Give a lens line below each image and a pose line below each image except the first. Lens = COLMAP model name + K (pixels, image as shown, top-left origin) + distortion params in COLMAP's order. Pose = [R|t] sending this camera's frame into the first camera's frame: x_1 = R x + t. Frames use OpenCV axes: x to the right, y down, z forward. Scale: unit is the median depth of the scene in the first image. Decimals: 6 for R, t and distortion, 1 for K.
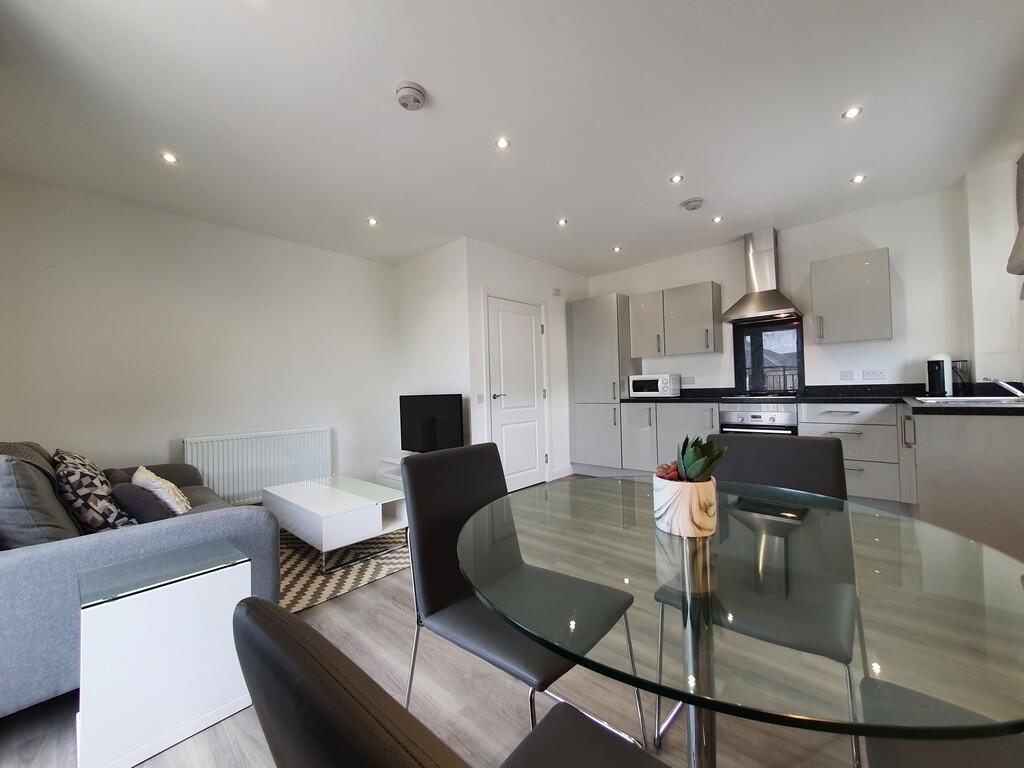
lens RADIAL K [[405.0, 0, 517.9], [0, 405.0, 382.1], [0, 0, 1]] dist [0.009479, -0.000872]
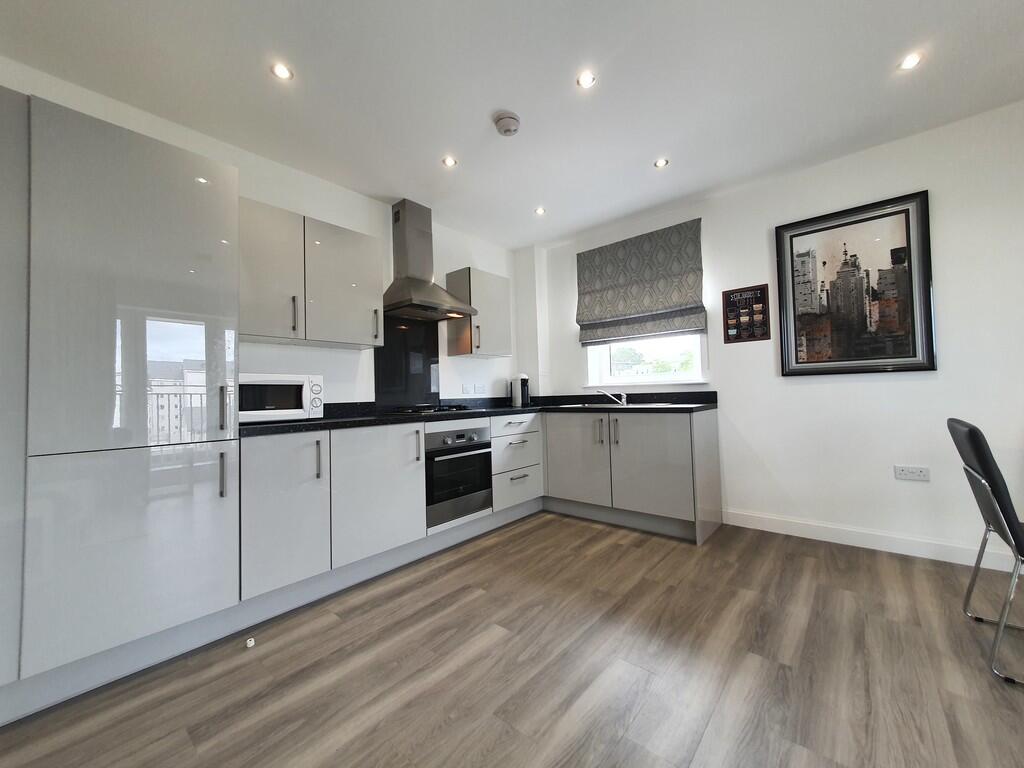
lens RADIAL K [[405.0, 0, 514.1], [0, 405.0, 383.9], [0, 0, 1]] dist [0.009479, -0.000872]
pose [[-0.029829, 0.058072, 0.997867, -0.173231], [0.011694, 0.998263, -0.057746, 0.026048], [-0.999487, 0.009946, -0.030456, 0.782472]]
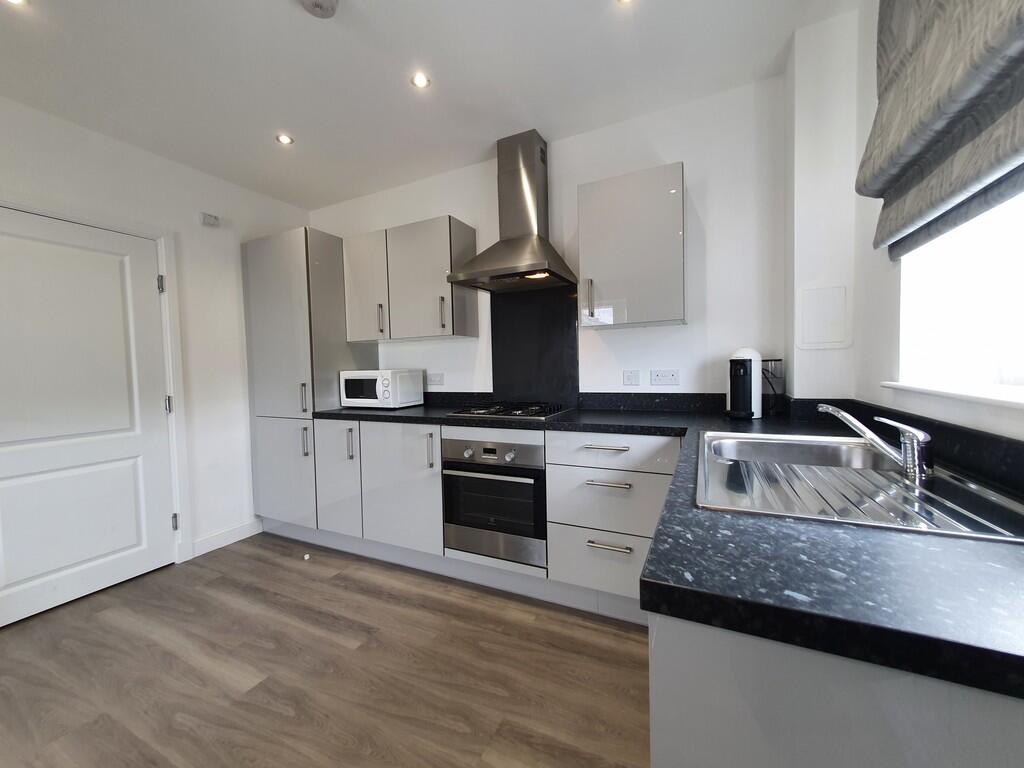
lens RADIAL K [[405.0, 0, 518.8], [0, 405.0, 381.7], [0, 0, 1]] dist [0.009479, -0.000872]
pose [[0.960989, -0.005382, 0.276535, 0.398396], [-0.007609, 0.998918, 0.045884, -0.032849], [-0.276483, -0.046198, 0.959908, 0.378151]]
